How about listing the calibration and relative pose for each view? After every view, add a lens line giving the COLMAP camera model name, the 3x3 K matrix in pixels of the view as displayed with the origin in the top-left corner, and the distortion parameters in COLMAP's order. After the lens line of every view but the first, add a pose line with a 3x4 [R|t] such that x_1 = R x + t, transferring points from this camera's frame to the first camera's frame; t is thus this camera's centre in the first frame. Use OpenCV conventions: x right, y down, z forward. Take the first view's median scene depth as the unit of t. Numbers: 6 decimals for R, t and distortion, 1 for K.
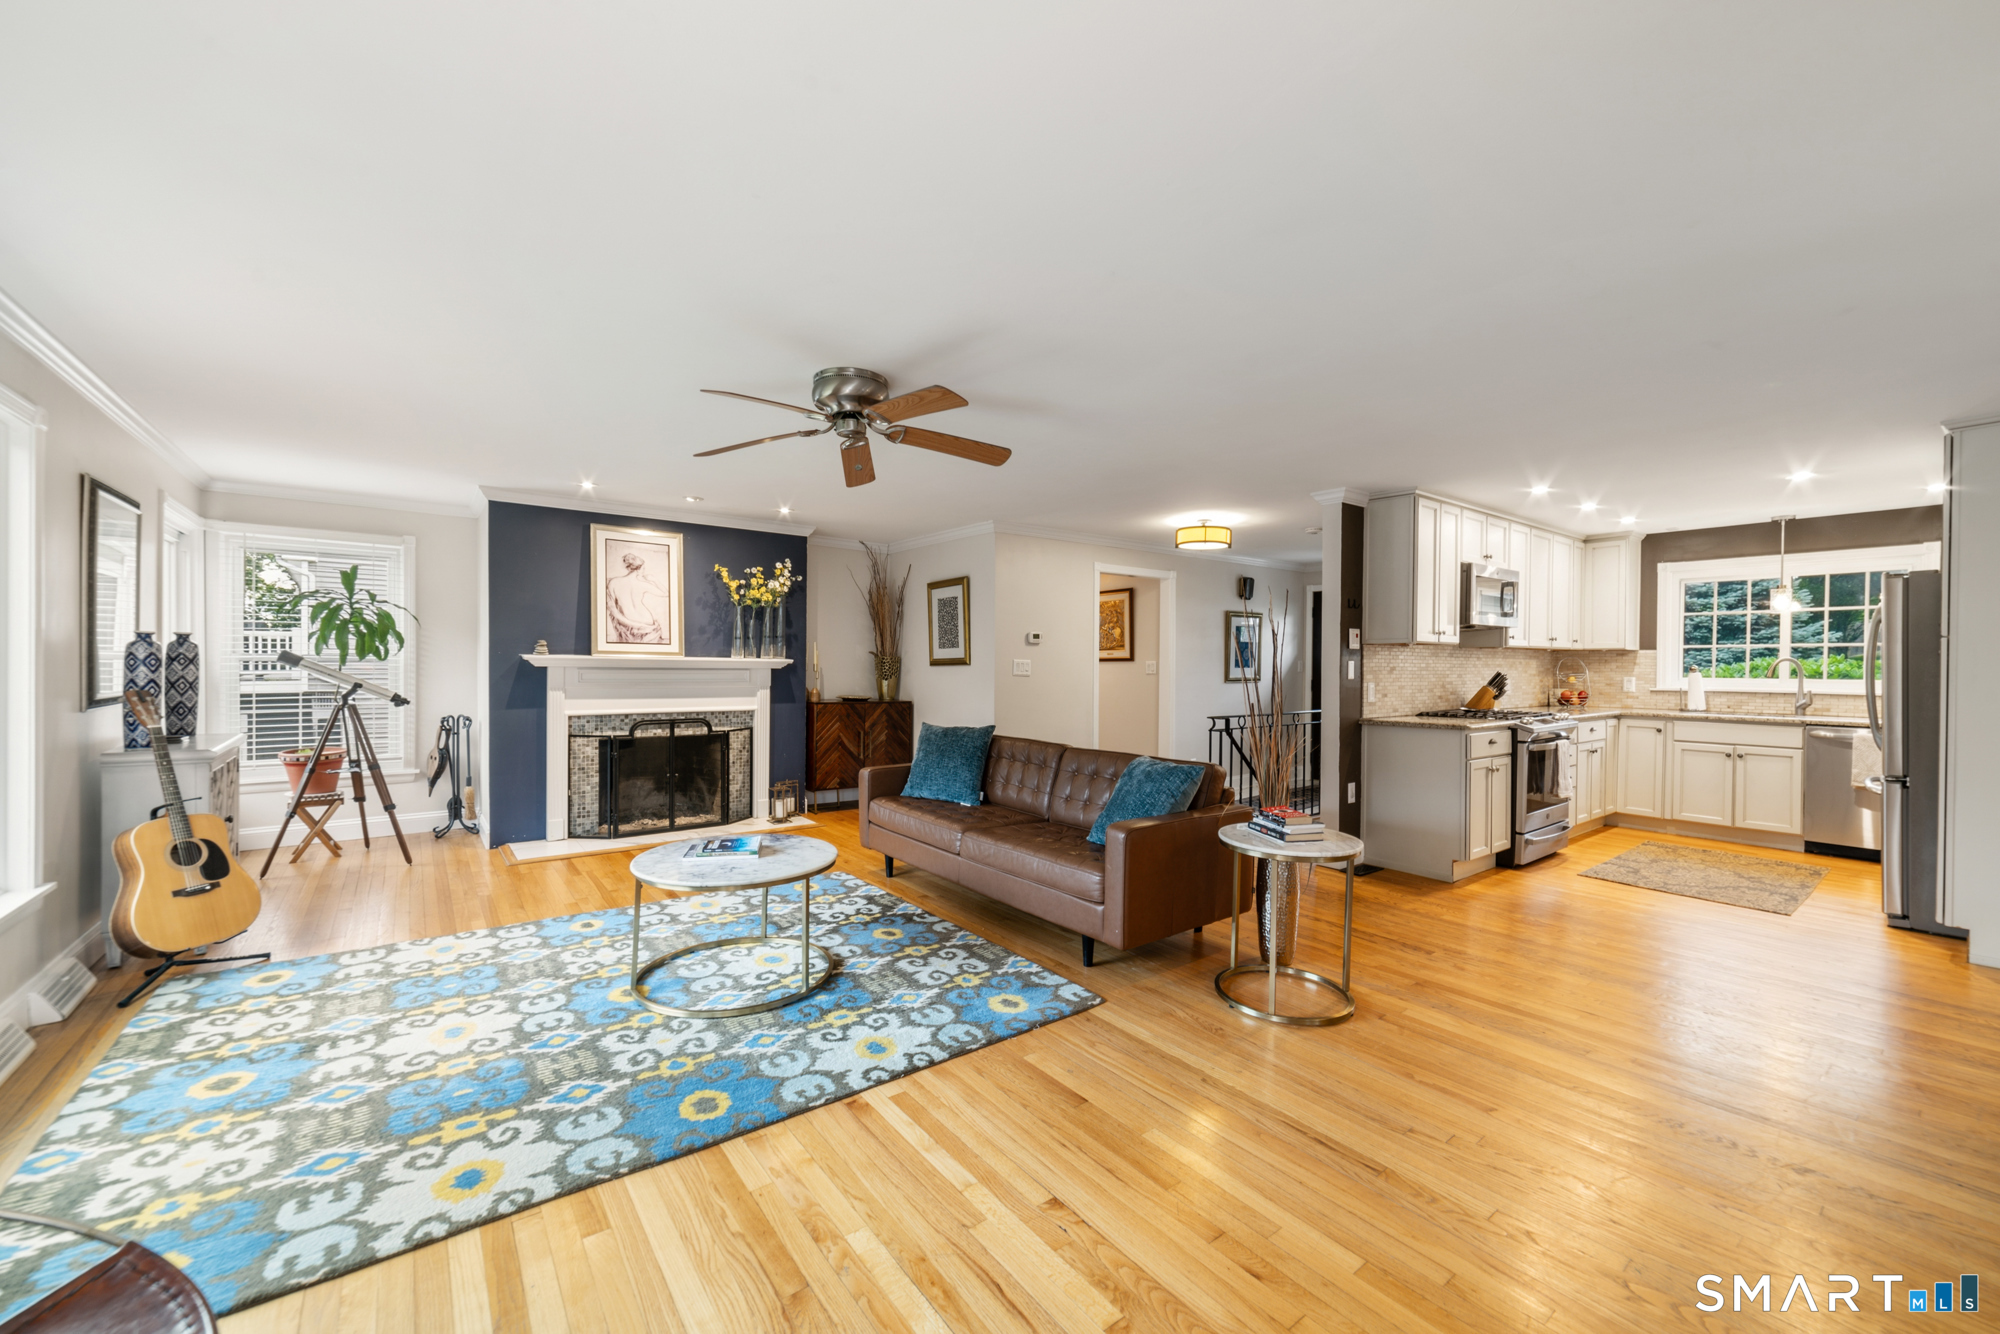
lens RADIAL K [[773.3, 0, 997.0], [0, 773.3, 674.6], [0, 0, 1]] dist [0.001734, 0.000543]
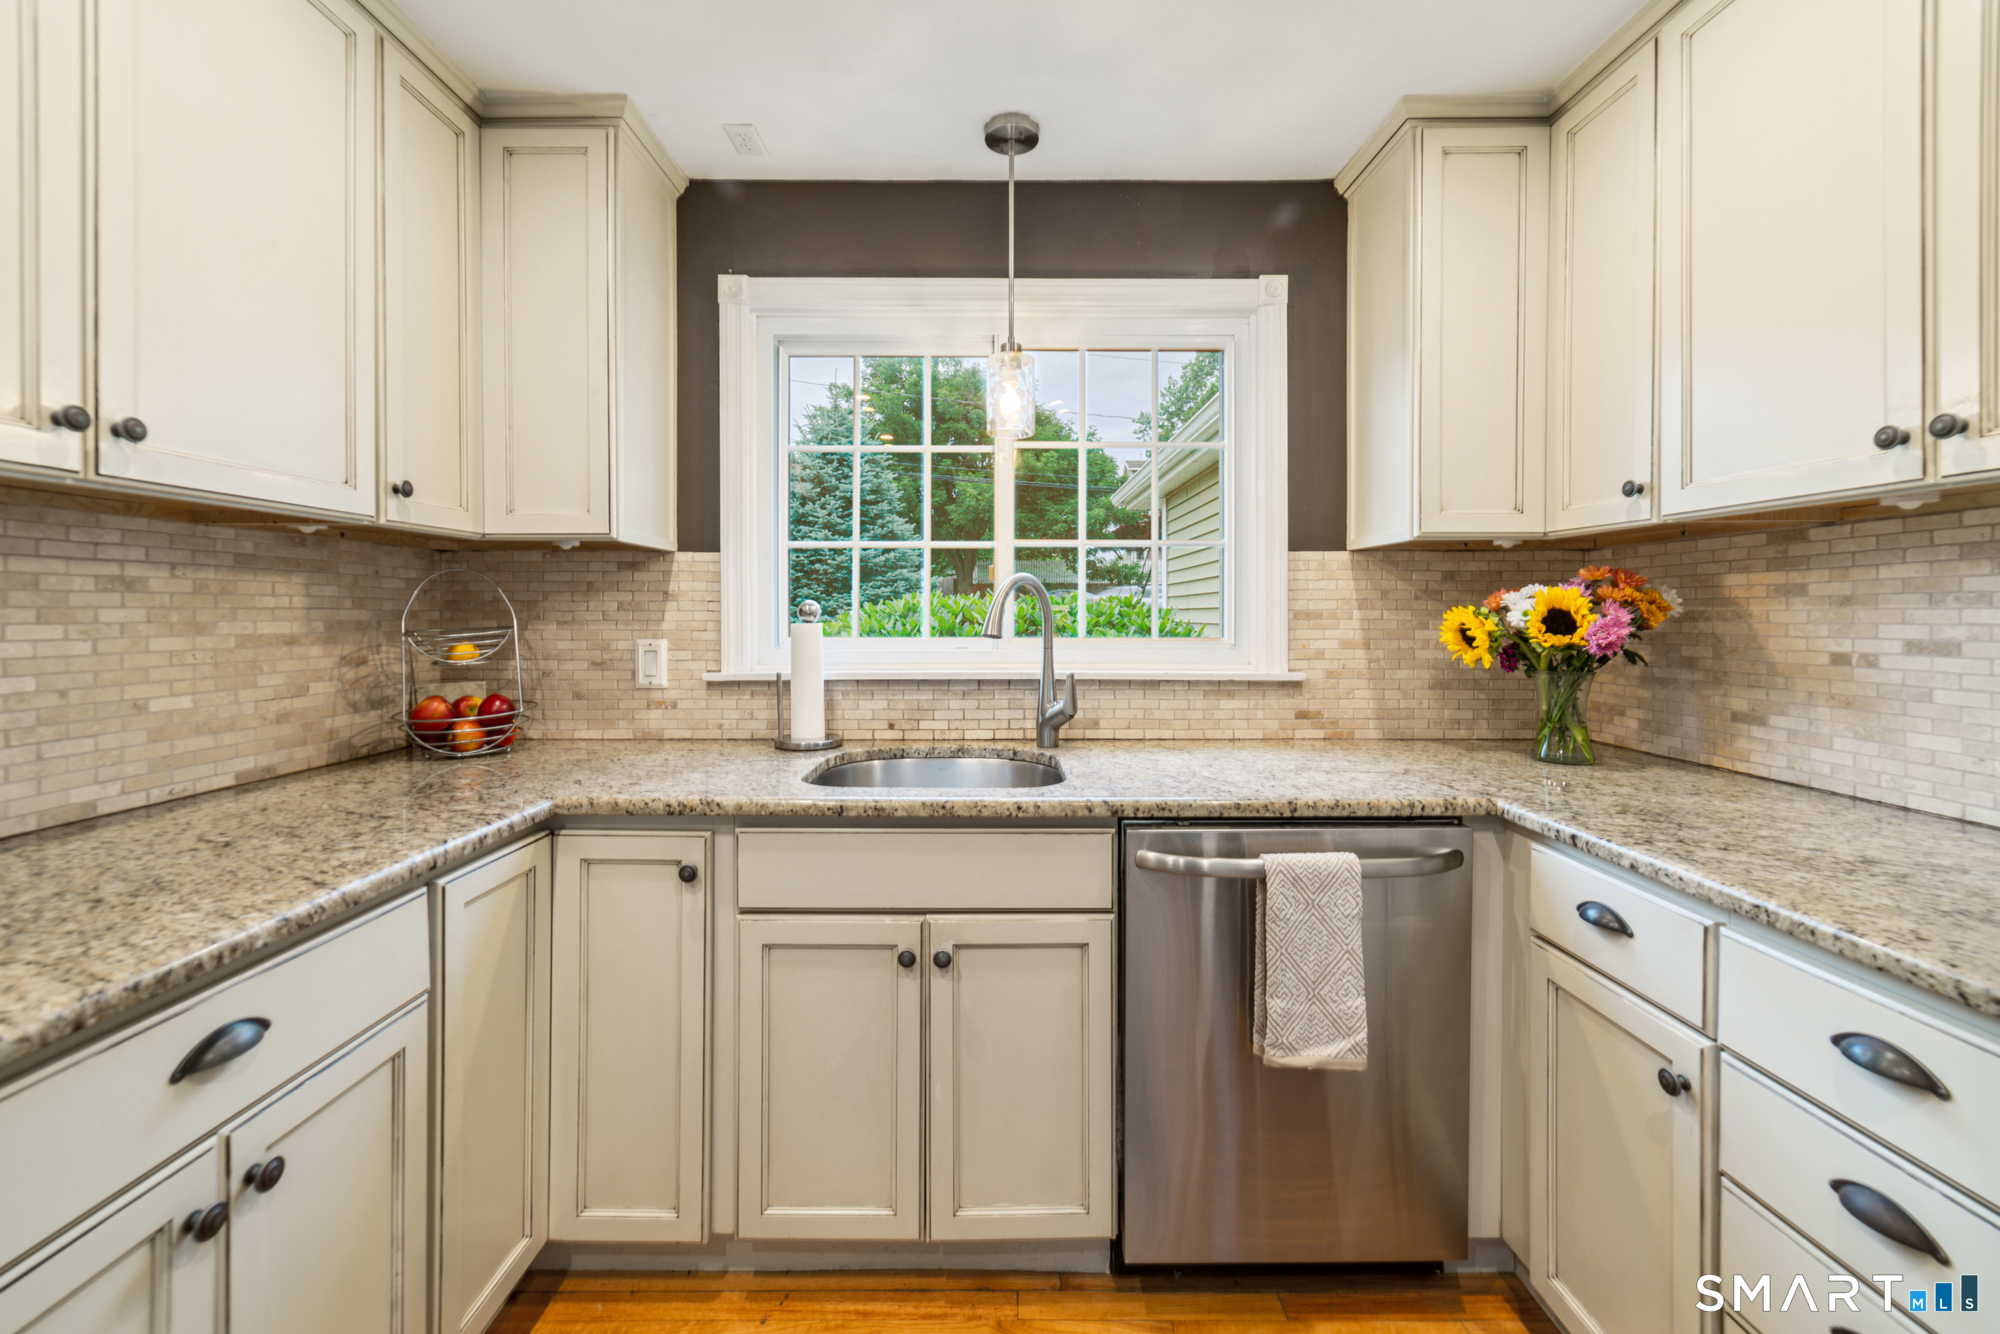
lens RADIAL K [[790.1, 0, 994.2], [0, 790.1, 612.7], [0, 0, 1]] dist [-0.000837, 0.000692]
pose [[0.603853, -0.004488, 0.797083, 0.789848], [0.015100, 0.999869, -0.005810, -0.004049], [-0.796952, 0.015545, 0.603842, 0.855921]]
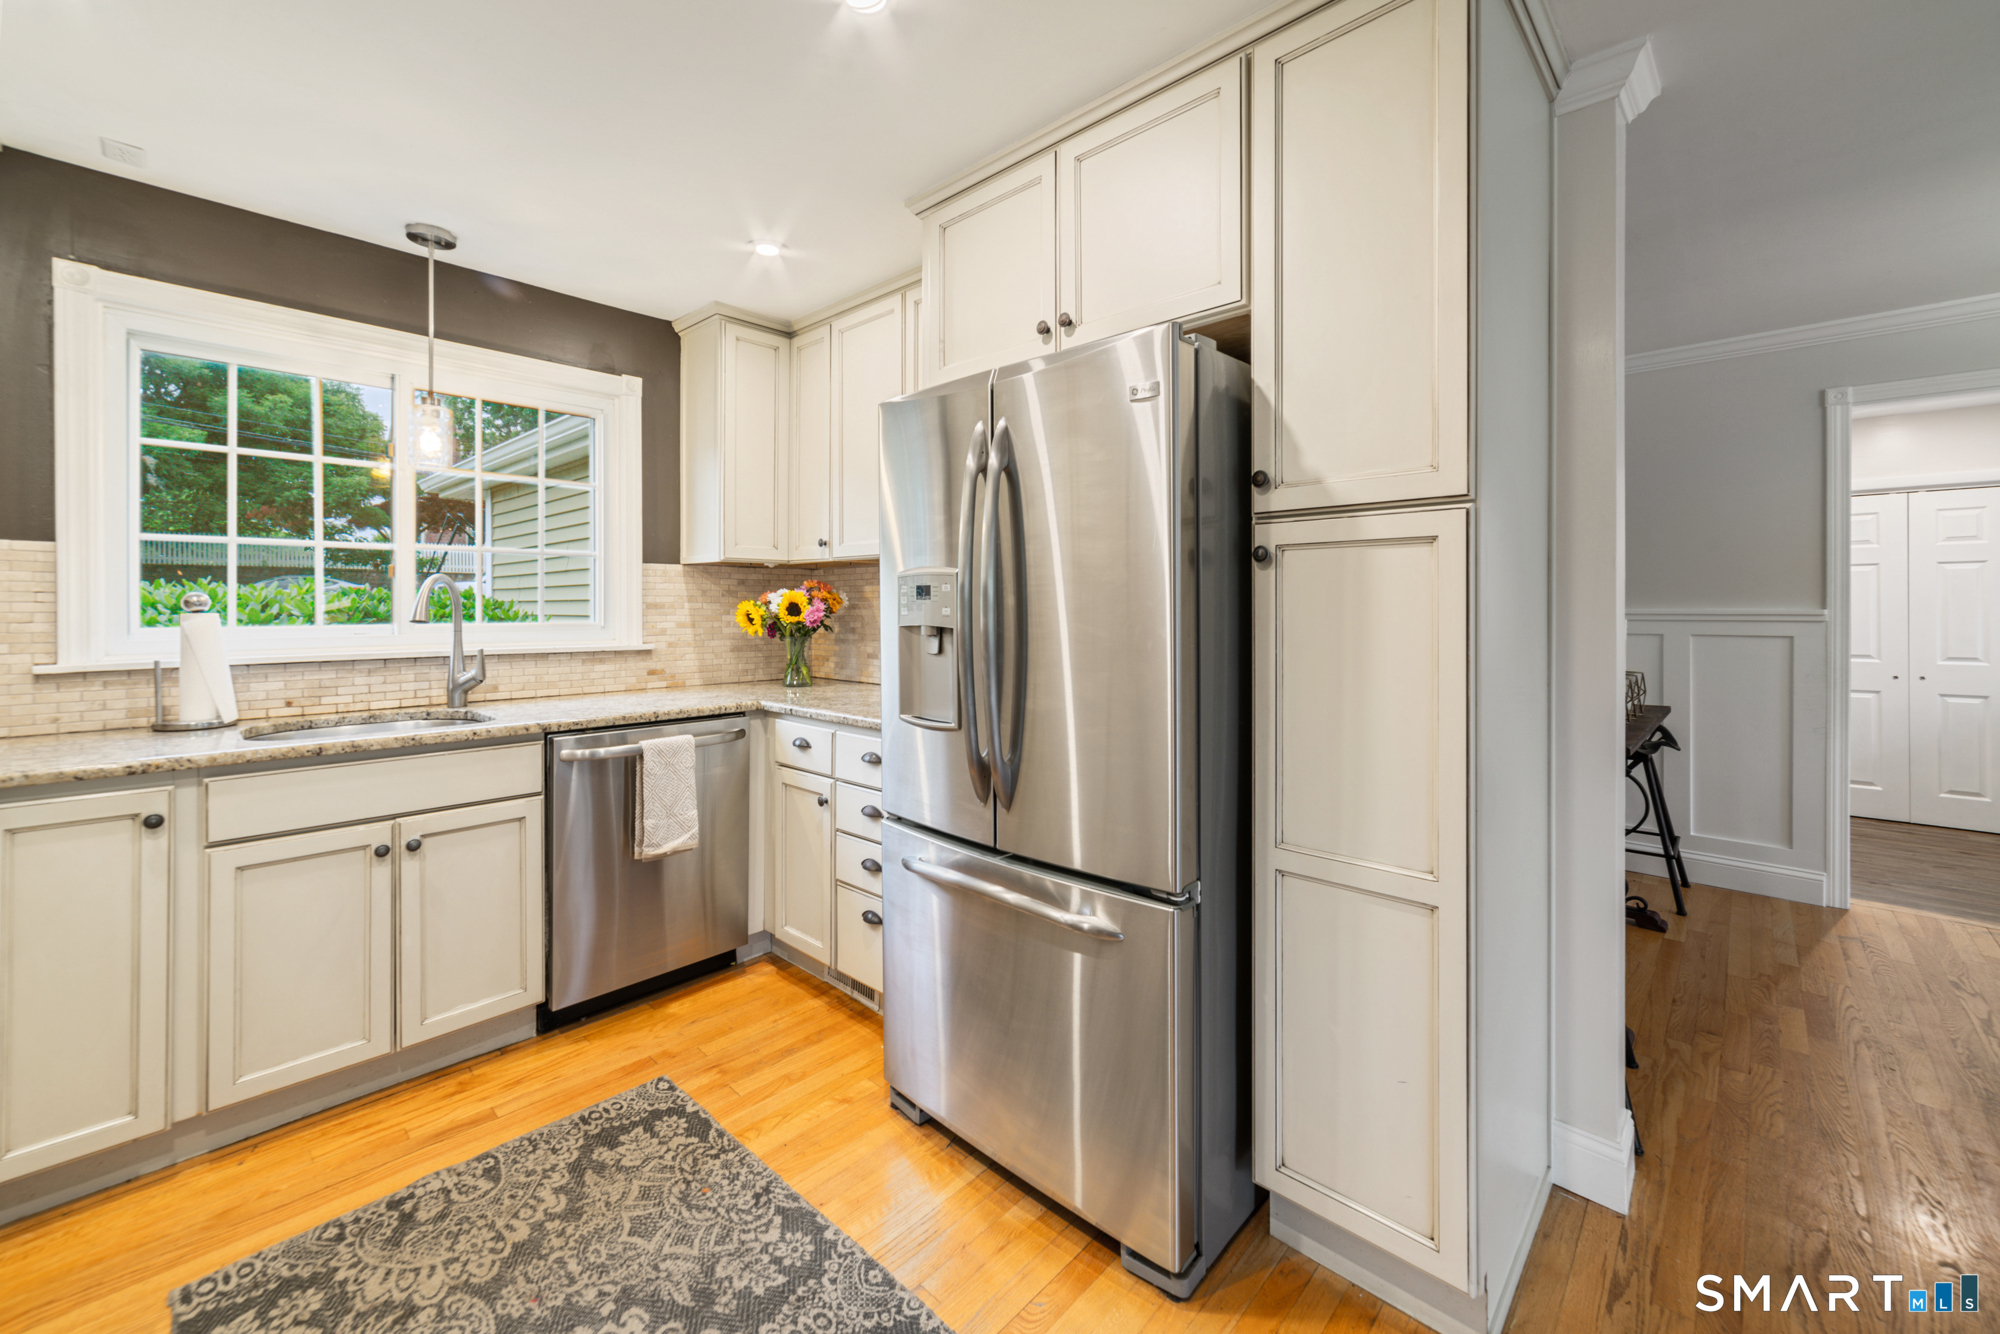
lens RADIAL K [[790.1, 0, 994.2], [0, 790.1, 612.7], [0, 0, 1]] dist [-0.000837, 0.000692]
pose [[-0.169817, -0.013148, 0.985388, 0.575366], [0.013684, 0.999783, 0.015699, -0.003614], [-0.985381, 0.016150, -0.169600, 0.819980]]
